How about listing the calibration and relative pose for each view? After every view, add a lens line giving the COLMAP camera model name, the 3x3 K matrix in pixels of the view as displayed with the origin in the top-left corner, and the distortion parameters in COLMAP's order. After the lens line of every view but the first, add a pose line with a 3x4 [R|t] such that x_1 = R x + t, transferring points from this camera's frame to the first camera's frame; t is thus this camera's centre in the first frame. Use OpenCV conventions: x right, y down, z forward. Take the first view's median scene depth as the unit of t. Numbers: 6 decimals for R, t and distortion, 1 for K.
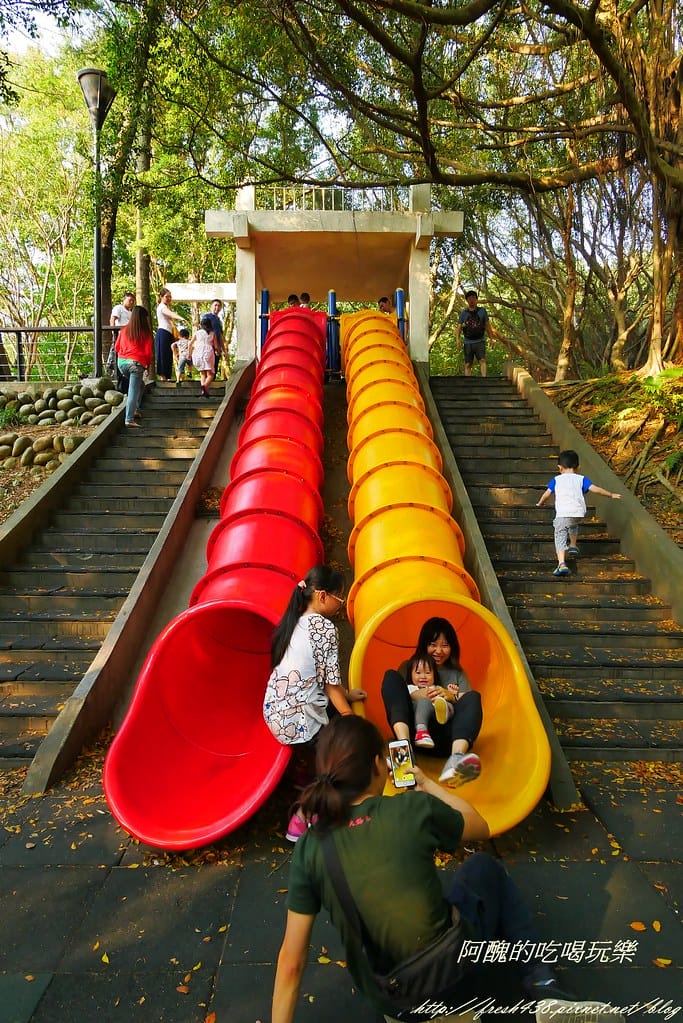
lens RADIAL K [[602.0, 0, 341.5], [0, 602.0, 511.5], [0, 0, 1]] dist [0.000307, 0.001772]
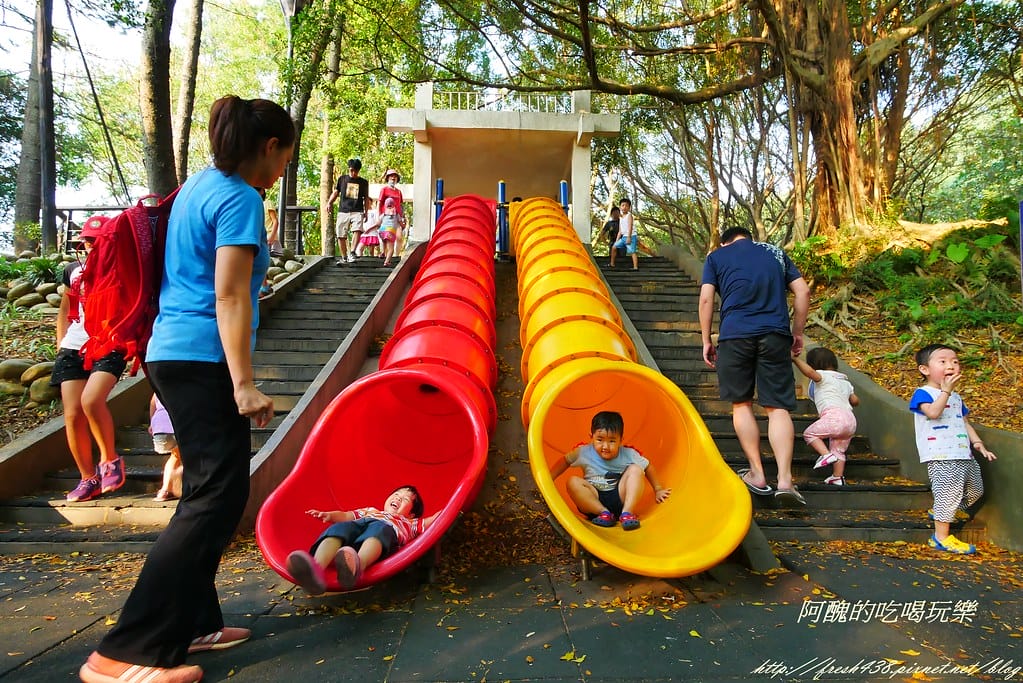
lens RADIAL K [[558.8, 0, 521.9], [0, 558.8, 356.2], [0, 0, 1]] dist [0.004209, 0.000663]
pose [[0.999537, 0.005876, 0.029852, -0.008469], [-0.002068, 0.992023, -0.126043, 0.087429], [-0.030354, 0.125923, 0.991576, 0.039628]]
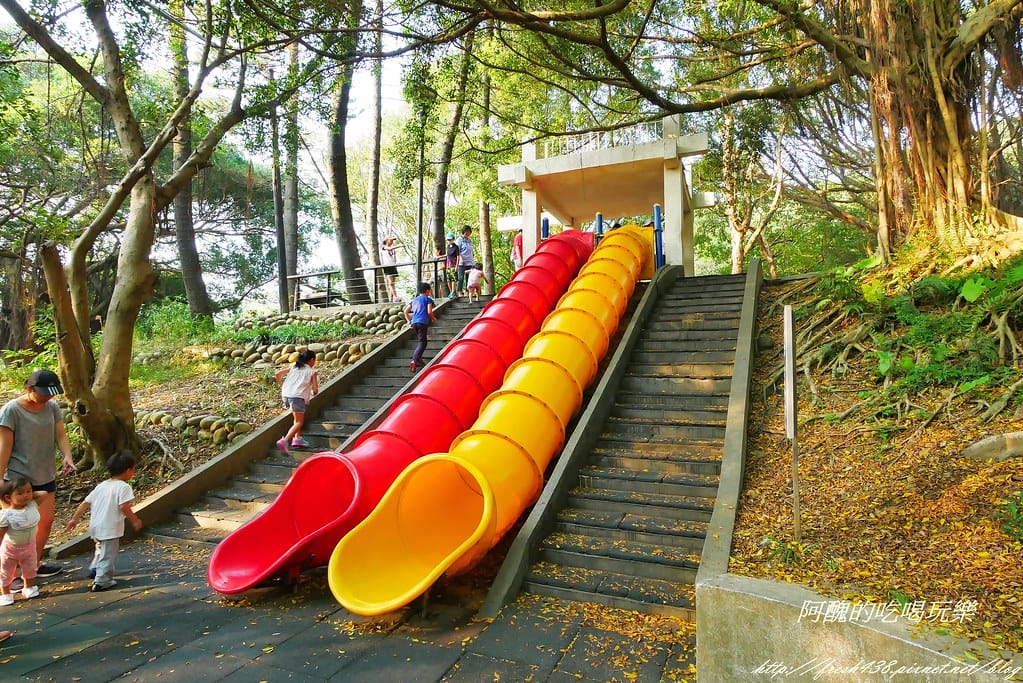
lens RADIAL K [[553.9, 0, 522.4], [0, 553.9, 338.4], [0, 0, 1]] dist [0.002450, -0.000271]
pose [[0.923043, -0.033356, -0.383247, 0.301287], [-0.009471, 0.993961, -0.109321, 0.002782], [0.384579, 0.104538, 0.917154, -0.047525]]
